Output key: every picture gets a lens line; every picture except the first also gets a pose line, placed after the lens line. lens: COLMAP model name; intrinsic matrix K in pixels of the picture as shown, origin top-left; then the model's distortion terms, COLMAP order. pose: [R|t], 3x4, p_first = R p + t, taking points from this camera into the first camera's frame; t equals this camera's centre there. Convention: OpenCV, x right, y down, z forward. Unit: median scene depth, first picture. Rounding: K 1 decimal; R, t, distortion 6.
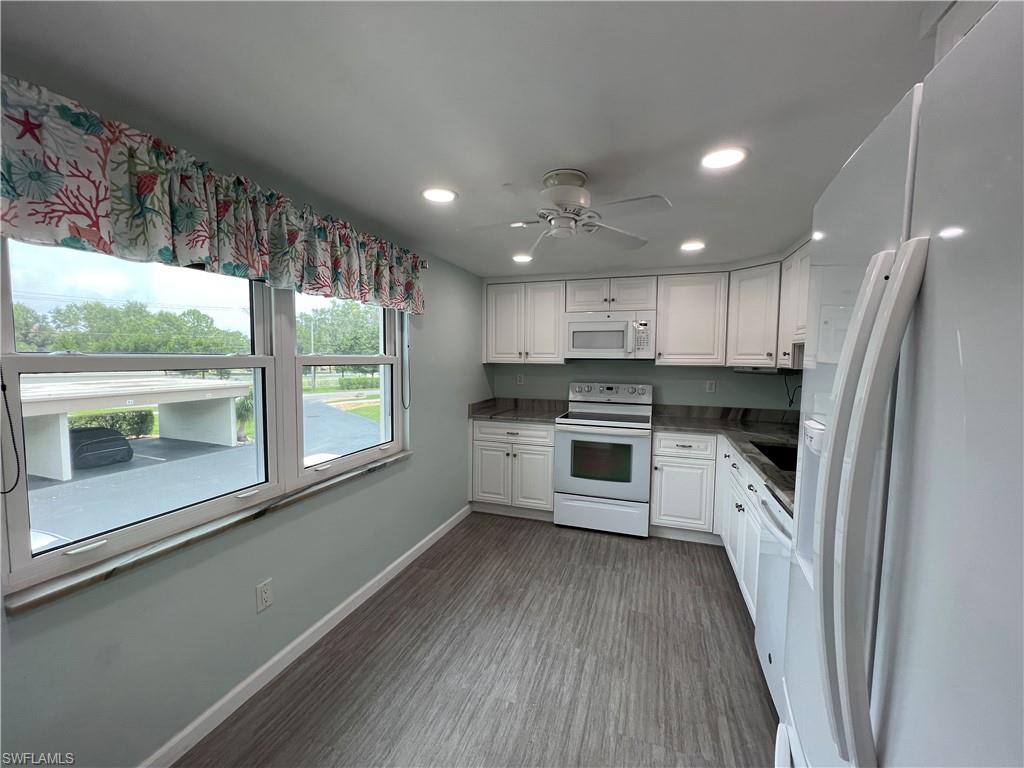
lens RADIAL K [[409.4, 0, 511.3], [0, 409.4, 384.6], [0, 0, 1]] dist [-0.000794, 0.000581]
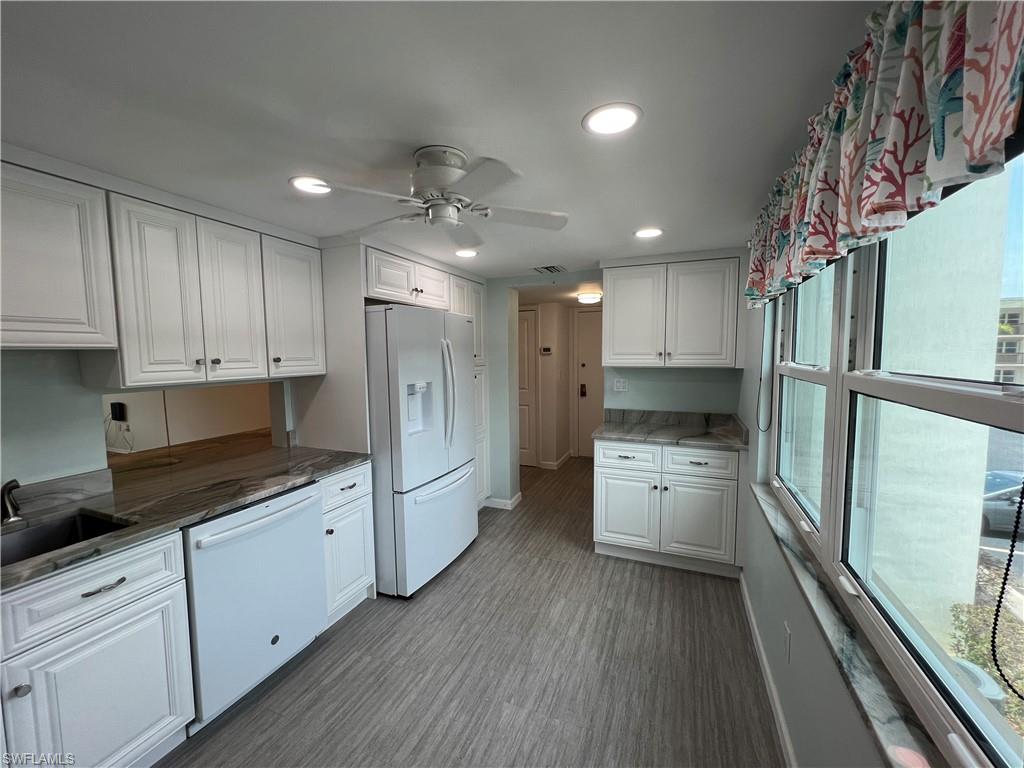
lens RADIAL K [[409.4, 0, 514.8], [0, 409.4, 386.6], [0, 0, 1]] dist [-0.000794, 0.000581]
pose [[-0.998539, -0.004508, 0.053847, -0.068450], [0.003720, 0.988414, 0.151735, -0.166984], [-0.053907, 0.151714, -0.986953, 1.886558]]
